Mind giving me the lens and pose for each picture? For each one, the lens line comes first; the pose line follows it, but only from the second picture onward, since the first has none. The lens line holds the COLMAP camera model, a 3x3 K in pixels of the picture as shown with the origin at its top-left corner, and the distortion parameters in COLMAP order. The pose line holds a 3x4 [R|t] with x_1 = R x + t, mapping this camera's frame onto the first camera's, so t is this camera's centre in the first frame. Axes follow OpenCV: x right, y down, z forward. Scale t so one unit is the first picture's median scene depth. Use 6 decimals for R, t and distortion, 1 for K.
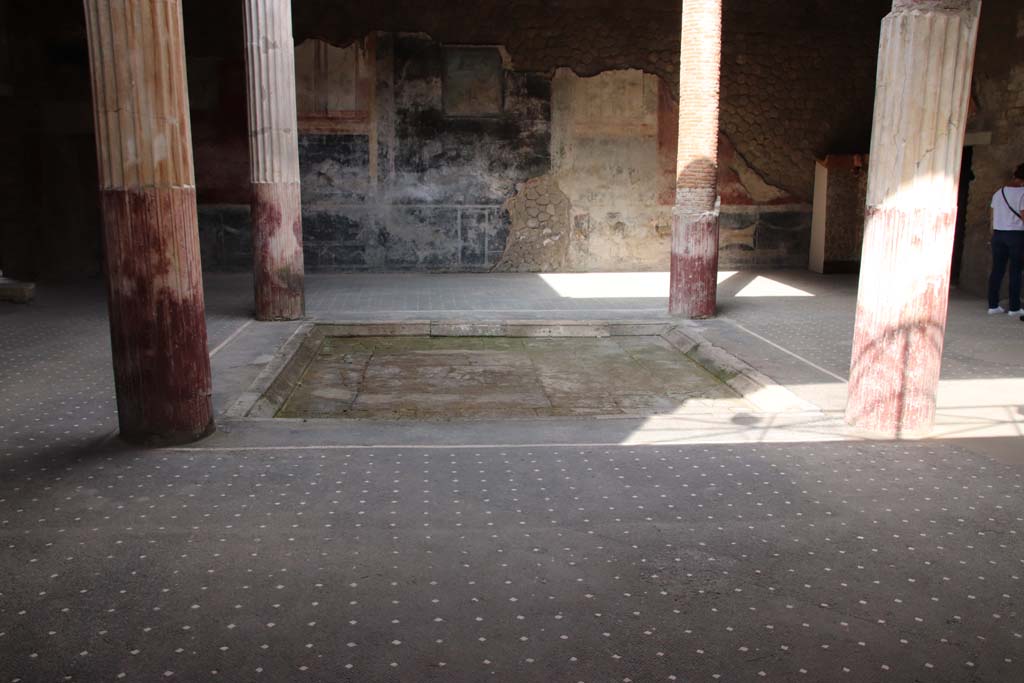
lens RADIAL K [[877.8, 0, 512.0], [0, 877.8, 341.5], [0, 0, 1]] dist [-0.134494, 0.175205]
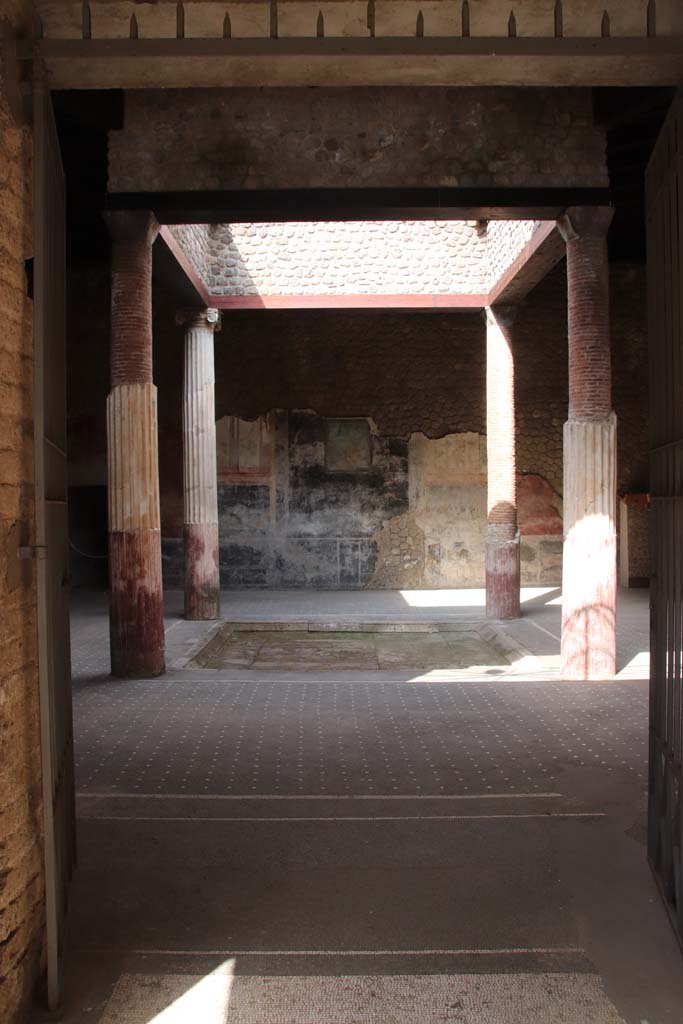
lens RADIAL K [[877.8, 0, 341.5], [0, 877.8, 512.0], [0, 0, 1]] dist [-0.134494, 0.175205]
pose [[0.995773, -0.012983, -0.090922, 0.084764], [-0.003730, 0.983423, -0.181286, 0.056335], [0.091768, 0.180859, 0.979218, -0.375507]]
